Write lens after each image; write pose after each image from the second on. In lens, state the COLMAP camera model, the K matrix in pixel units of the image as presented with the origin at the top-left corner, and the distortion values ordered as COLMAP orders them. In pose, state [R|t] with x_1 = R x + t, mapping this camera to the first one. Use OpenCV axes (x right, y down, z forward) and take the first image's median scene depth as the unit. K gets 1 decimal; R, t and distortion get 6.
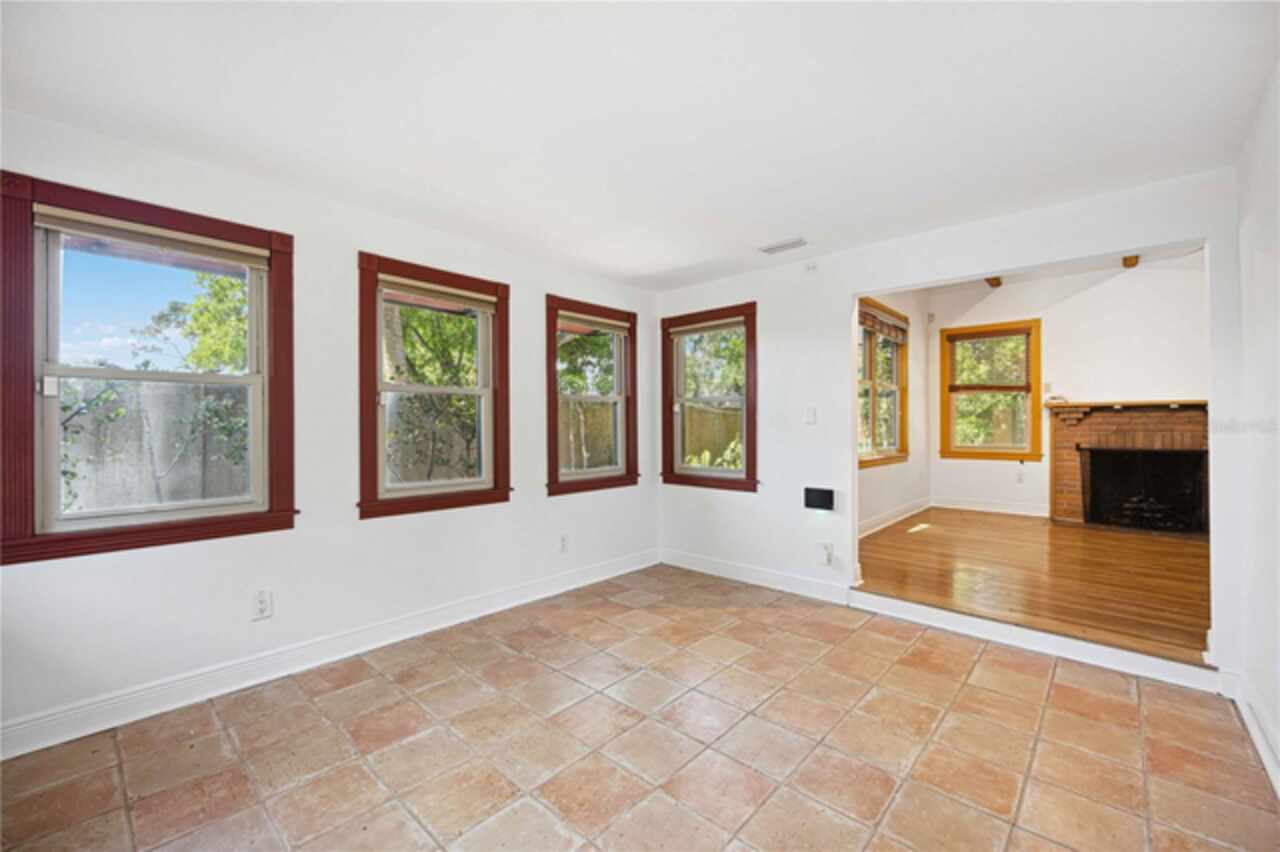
lens RADIAL K [[521.1, 0, 636.0], [0, 521.1, 424.2], [0, 0, 1]] dist [-0.003483, -0.000425]
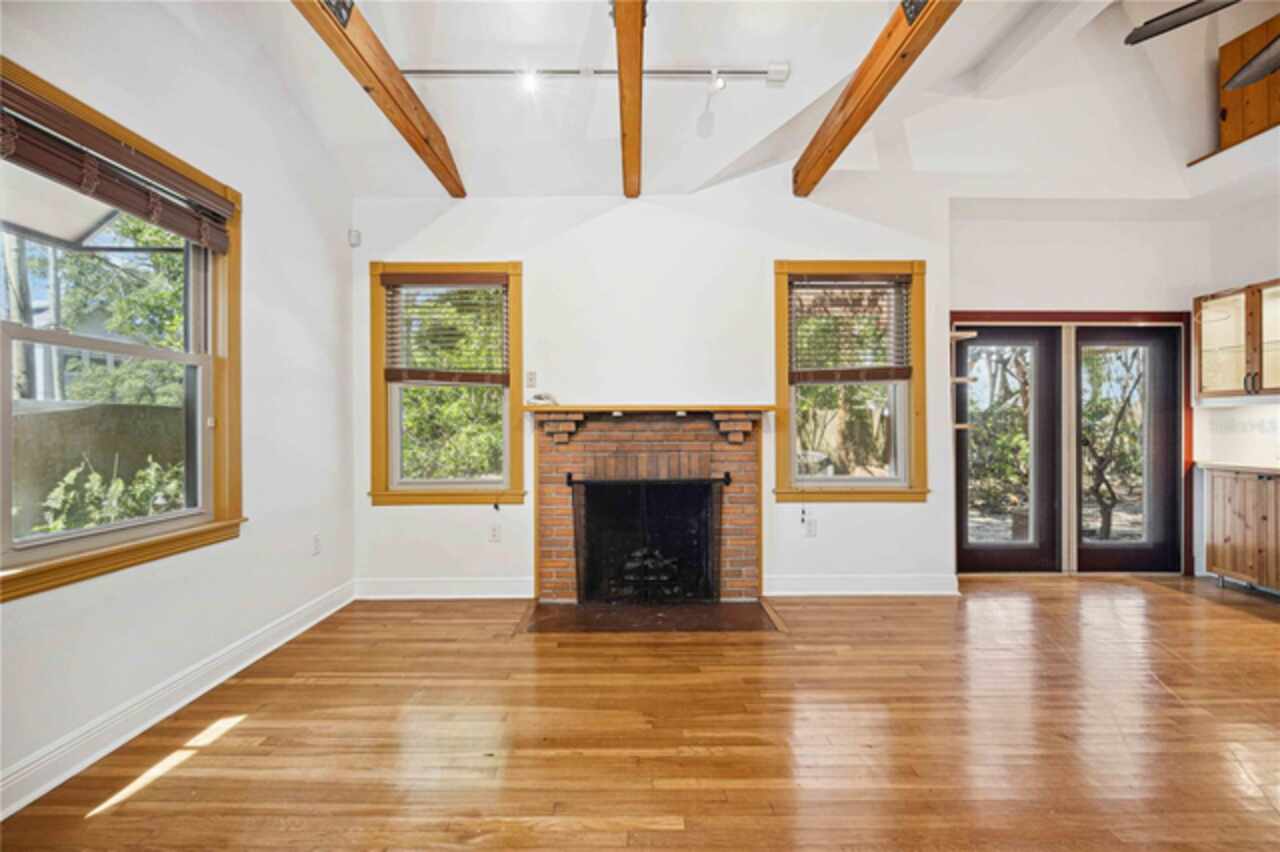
lens RADIAL K [[521.1, 0, 642.5], [0, 521.1, 428.5], [0, 0, 1]] dist [-0.003483, -0.000425]
pose [[0.726395, -0.008070, 0.687231, 0.767100], [0.003228, 0.999960, 0.008330, -0.030235], [-0.687270, -0.003832, 0.726392, 0.775624]]
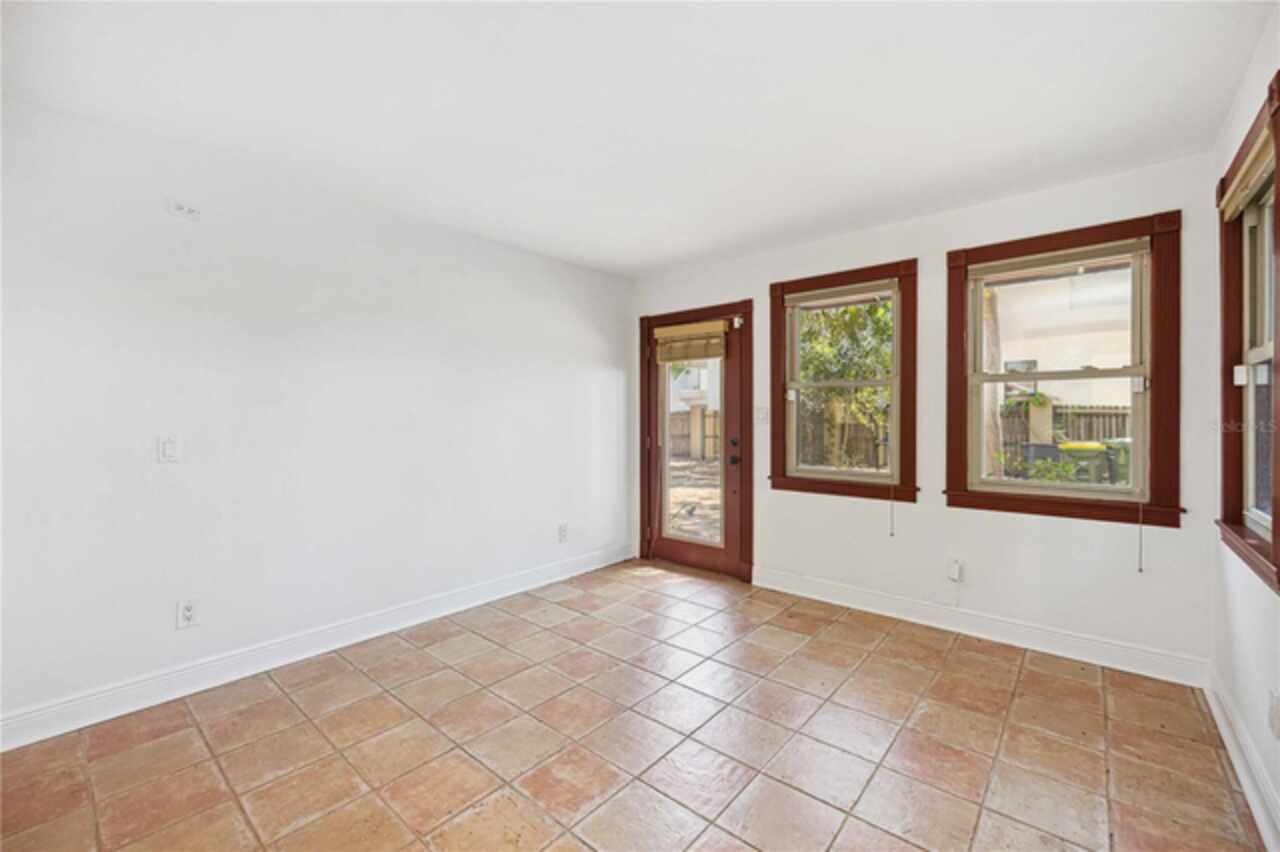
lens RADIAL K [[521.1, 0, 646.8], [0, 521.1, 418.8], [0, 0, 1]] dist [-0.003483, -0.000425]
pose [[-0.998876, 0.003100, -0.047304, 0.025951], [0.003511, 0.999957, -0.008596, 0.007224], [0.047275, -0.008752, -0.998844, 1.074678]]
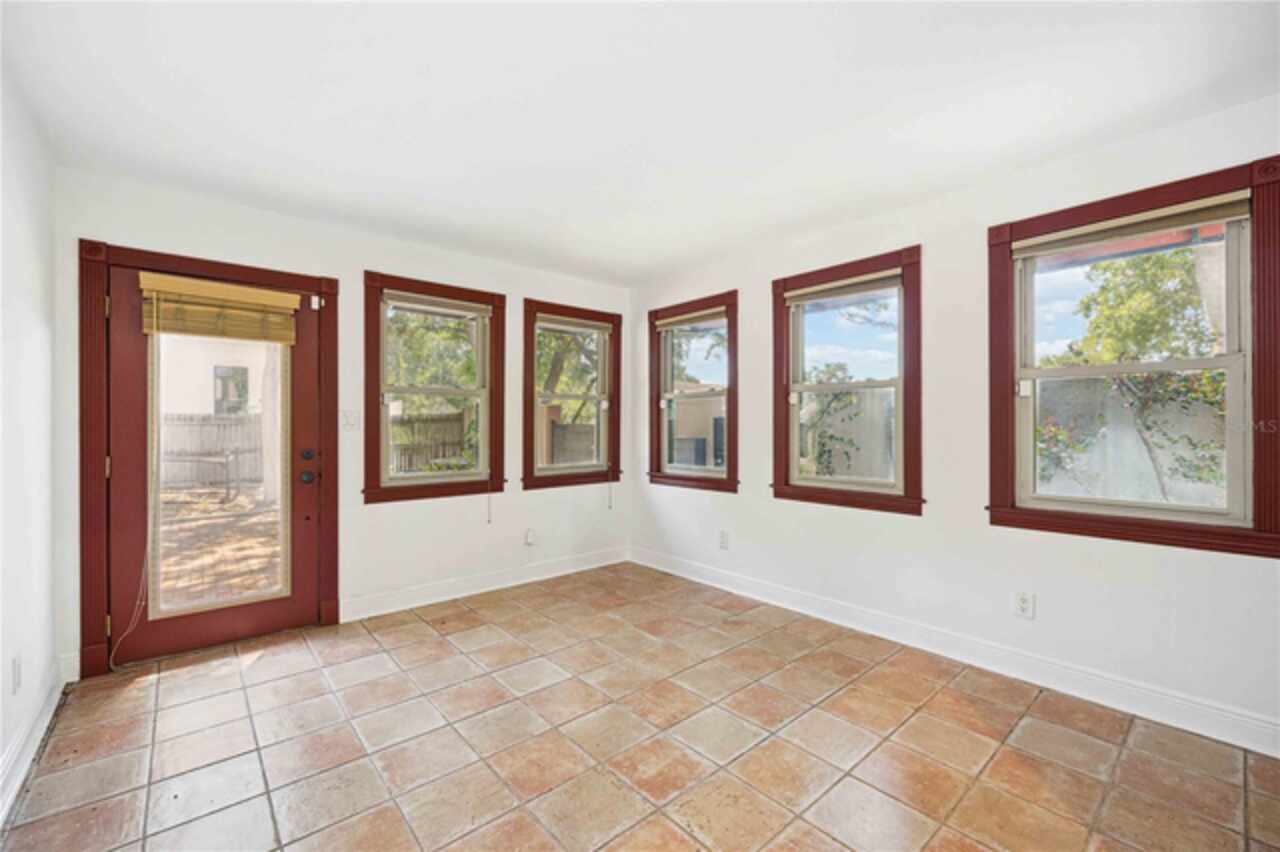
lens RADIAL K [[521.1, 0, 636.7], [0, 521.1, 428.8], [0, 0, 1]] dist [-0.003483, -0.000425]
pose [[-0.112248, 0.012148, -0.993606, 0.570387], [0.010009, 0.999888, 0.011094, 0.001539], [0.993630, -0.008700, -0.112357, 0.631271]]
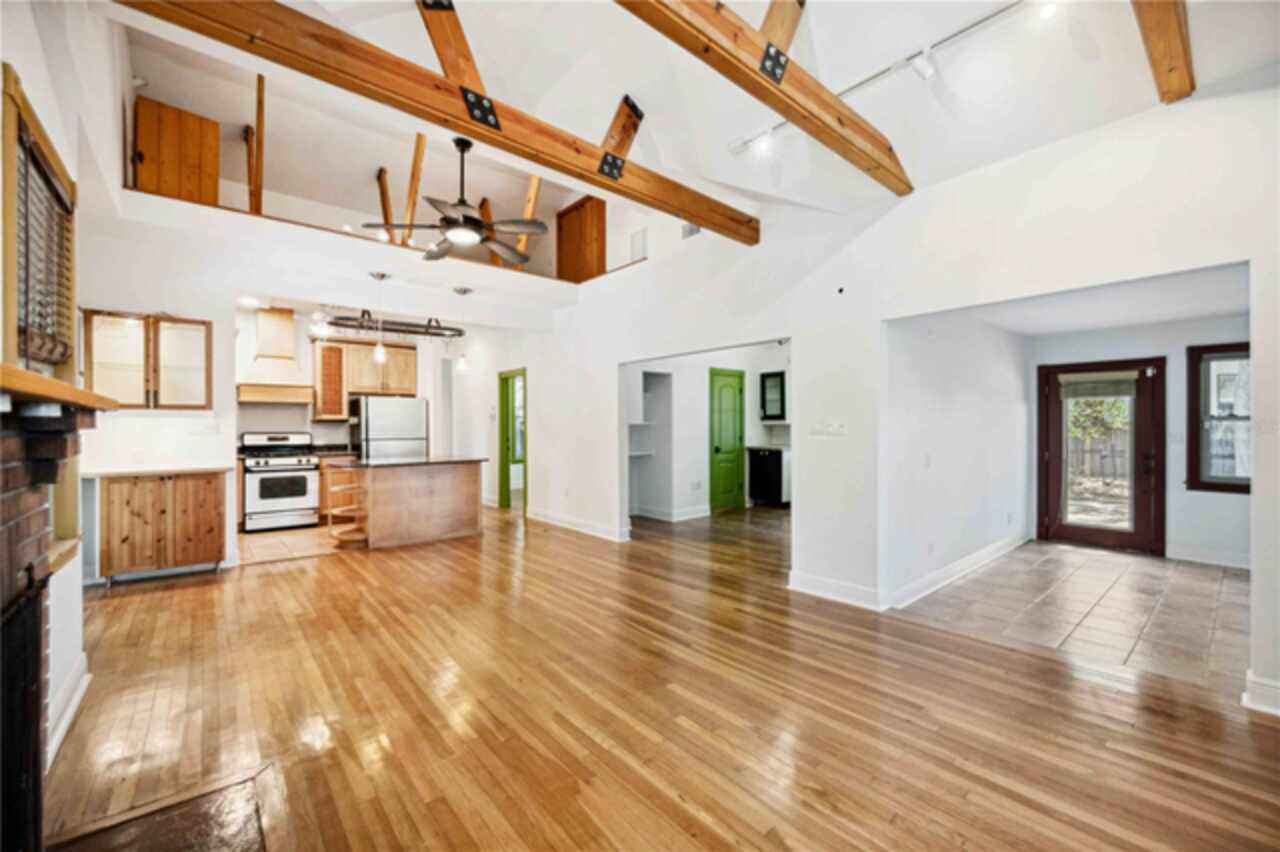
lens RADIAL K [[512.3, 0, 642.6], [0, 512.3, 427.0], [0, 0, 1]] dist [0.001526, 0.000120]
pose [[-0.991864, 0.003660, 0.127247, 1.057995], [0.002353, 0.999943, -0.010424, -0.027782], [-0.127278, -0.010040, -0.991816, 1.679770]]
